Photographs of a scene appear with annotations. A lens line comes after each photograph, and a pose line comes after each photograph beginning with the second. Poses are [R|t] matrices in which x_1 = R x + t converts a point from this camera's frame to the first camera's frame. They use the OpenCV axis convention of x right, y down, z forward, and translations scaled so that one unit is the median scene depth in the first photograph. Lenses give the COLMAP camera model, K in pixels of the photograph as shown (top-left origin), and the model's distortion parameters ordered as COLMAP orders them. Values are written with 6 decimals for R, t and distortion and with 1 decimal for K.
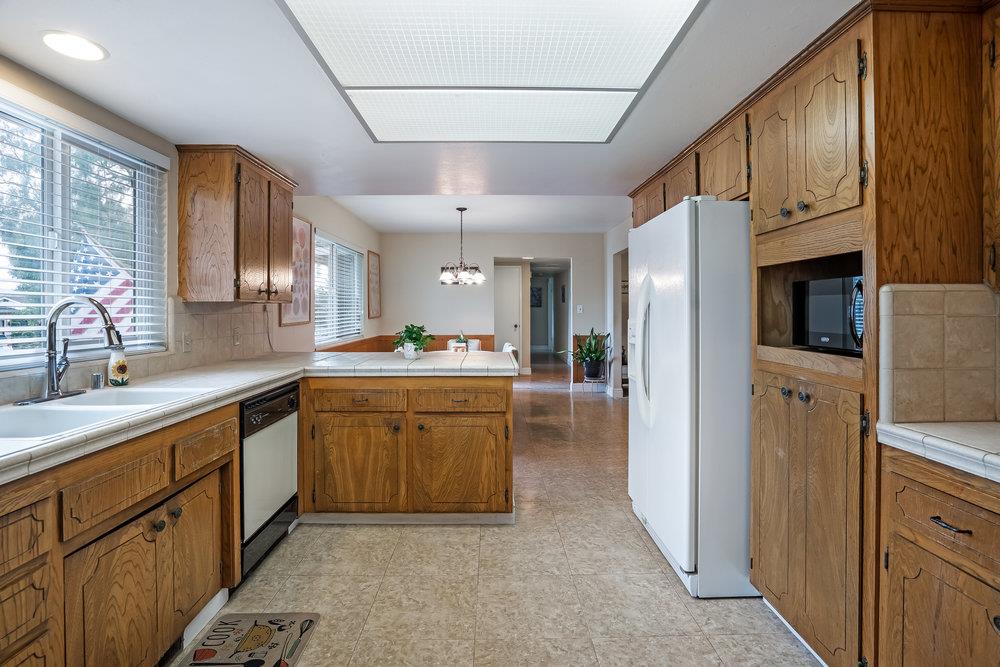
lens RADIAL K [[478.9, 0, 500.5], [0, 478.9, 308.3], [0, 0, 1]] dist [-0.058019, 0.020910]
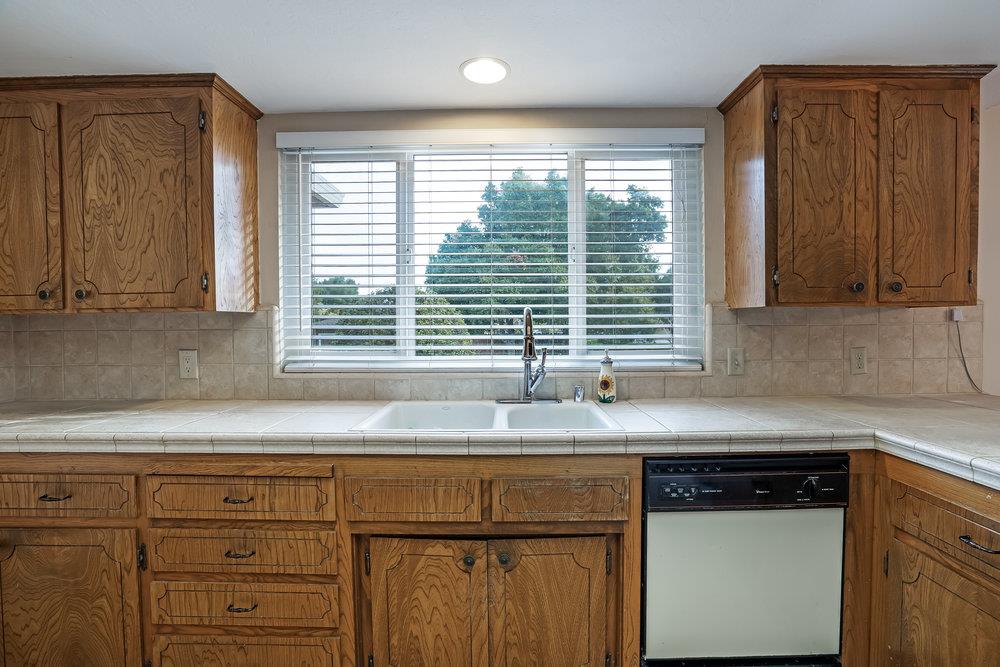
lens RADIAL K [[478.9, 0, 499.5], [0, 478.9, 331.9], [0, 0, 1]] dist [-0.058019, 0.020910]
pose [[-0.028612, 0.023996, -0.999303, 0.129517], [0.009476, 0.999673, 0.023733, 0.001899], [0.999546, -0.008790, -0.028830, 0.806295]]
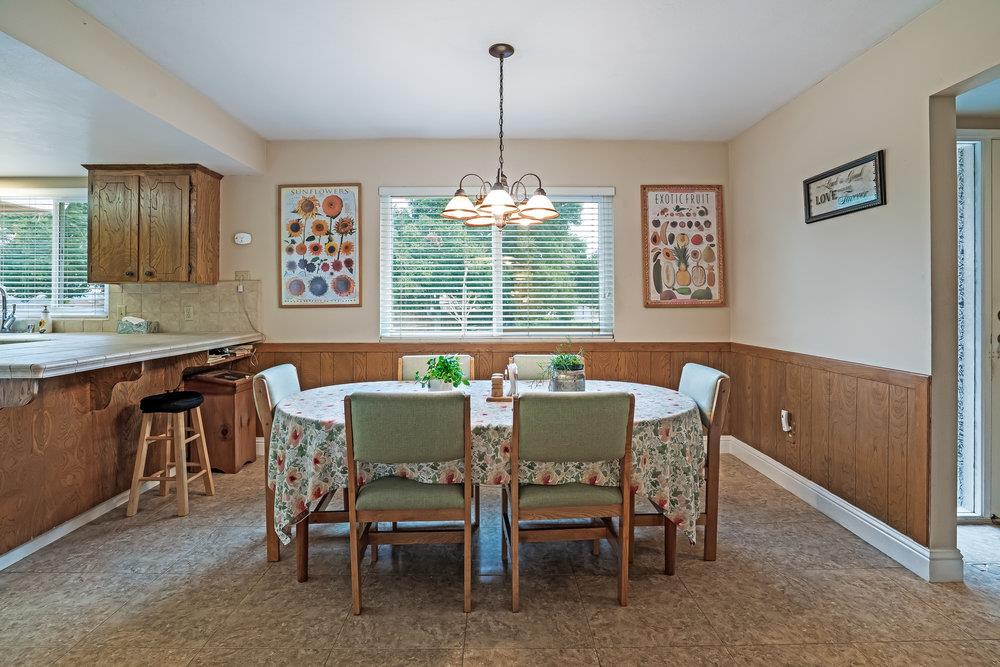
lens RADIAL K [[478.9, 0, 499.3], [0, 478.9, 296.5], [0, 0, 1]] dist [-0.058019, 0.020910]
pose [[0.004569, -0.001749, -0.999988, 0.923011], [0.001649, 0.999997, -0.001742, 0.032772], [0.999988, -0.001641, 0.004572, 2.682728]]
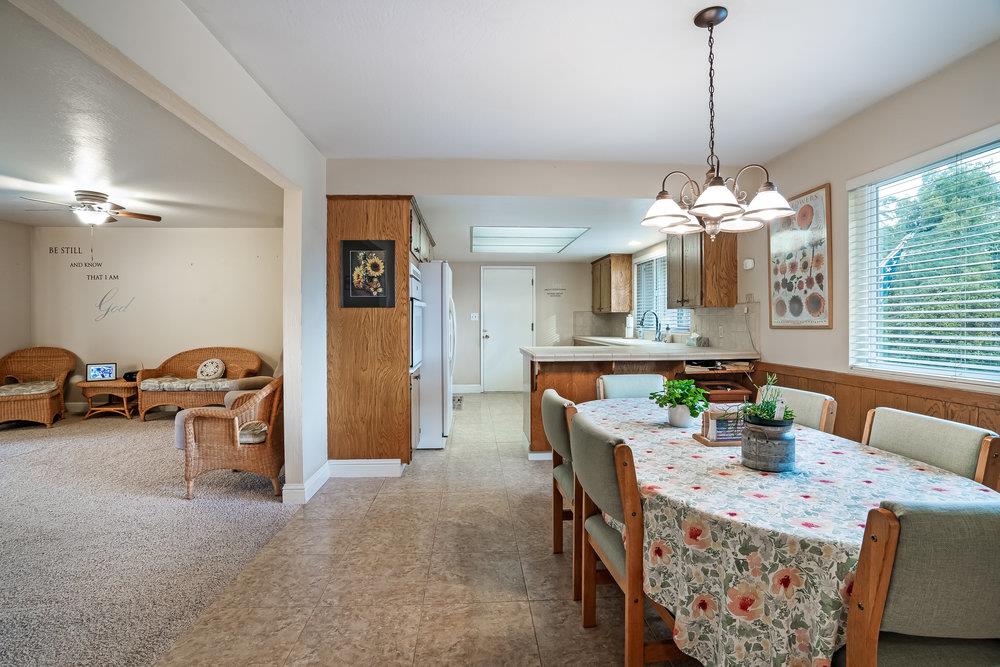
lens RADIAL K [[478.9, 0, 502.9], [0, 478.9, 314.5], [0, 0, 1]] dist [-0.058019, 0.020910]
pose [[-0.998611, 0.005483, -0.052408, 0.252183], [0.006150, 0.999902, -0.012566, 0.034211], [0.052334, -0.012870, -0.998547, 3.603402]]
